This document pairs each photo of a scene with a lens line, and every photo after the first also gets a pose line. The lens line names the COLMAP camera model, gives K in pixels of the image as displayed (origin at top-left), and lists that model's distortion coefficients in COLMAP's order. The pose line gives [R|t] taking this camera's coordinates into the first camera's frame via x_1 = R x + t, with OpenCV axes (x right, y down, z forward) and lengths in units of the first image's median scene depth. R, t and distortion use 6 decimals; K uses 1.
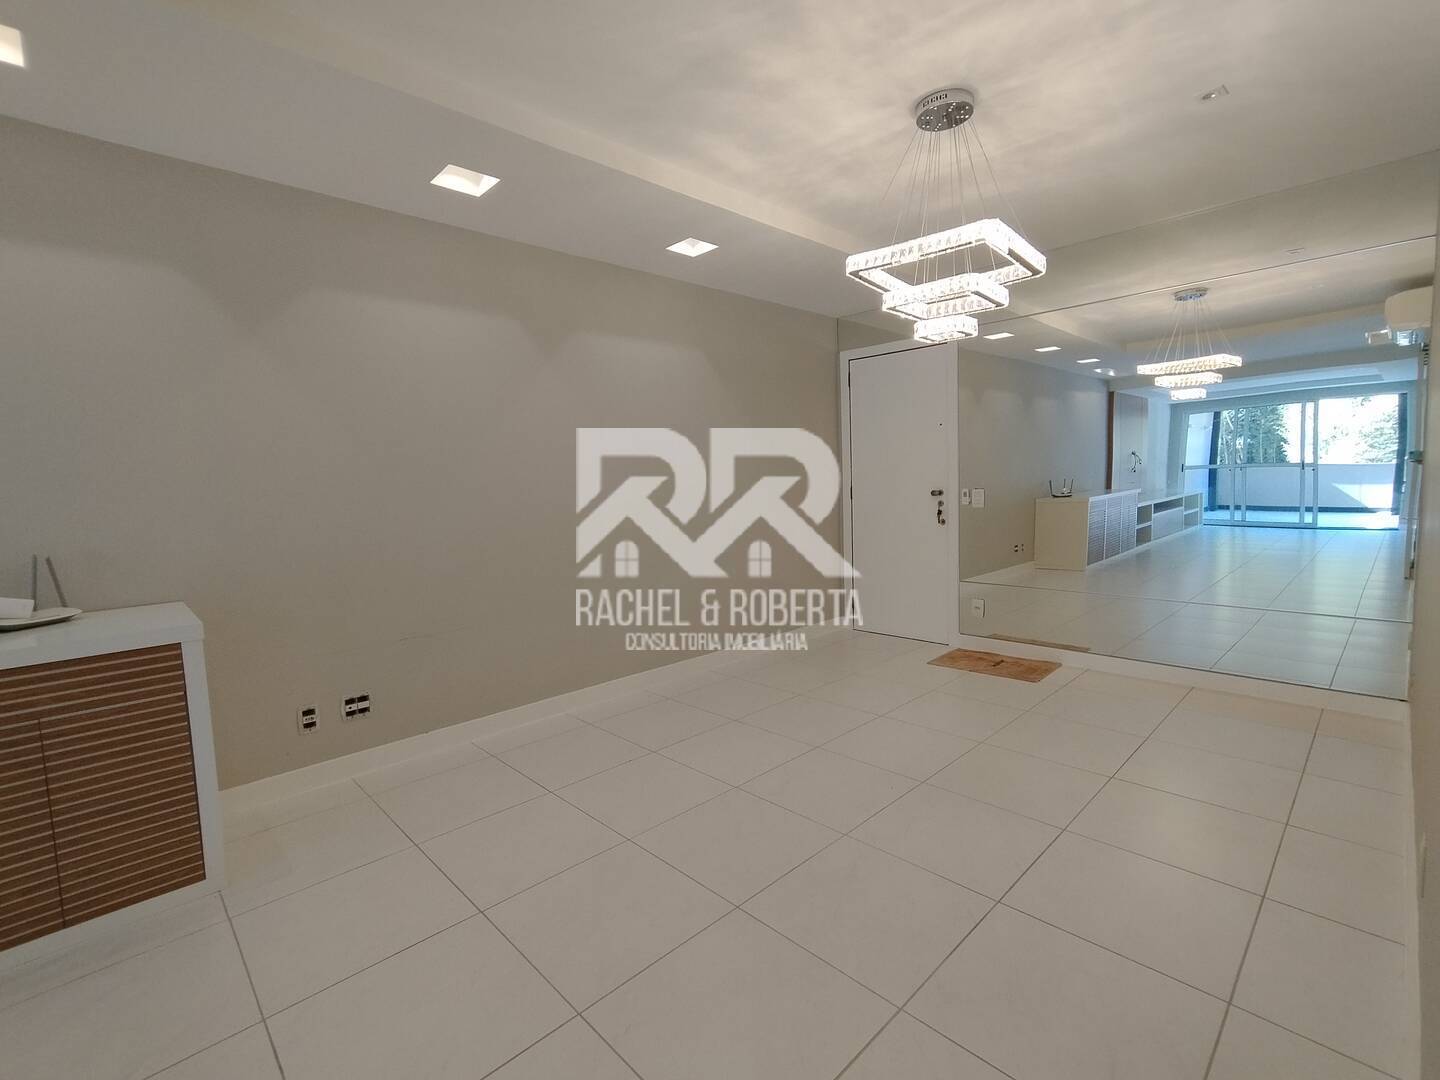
lens RADIAL K [[661.1, 0, 699.3], [0, 661.1, 532.4], [0, 0, 1]] dist [-0.004244, 0.005008]
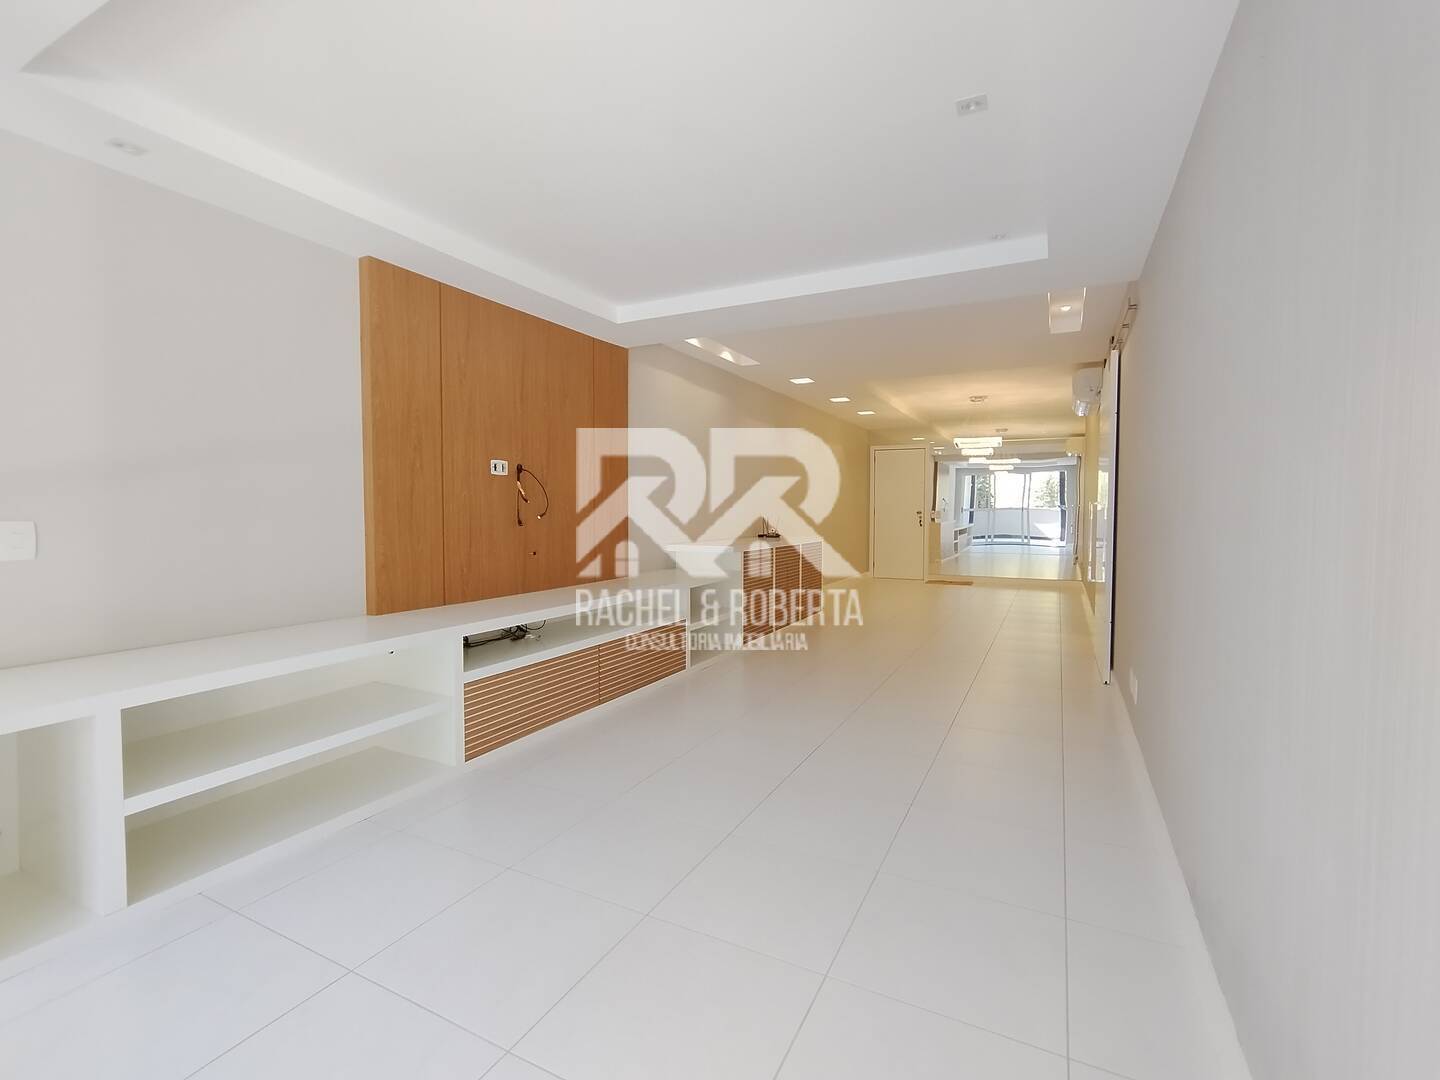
lens RADIAL K [[661.1, 0, 716.5], [0, 661.1, 538.7], [0, 0, 1]] dist [-0.004244, 0.005008]
pose [[0.943270, 0.014745, 0.331700, -0.390418], [0.000422, 0.998959, -0.045606, 0.049425], [-0.332028, 0.043158, 0.942282, -0.337239]]
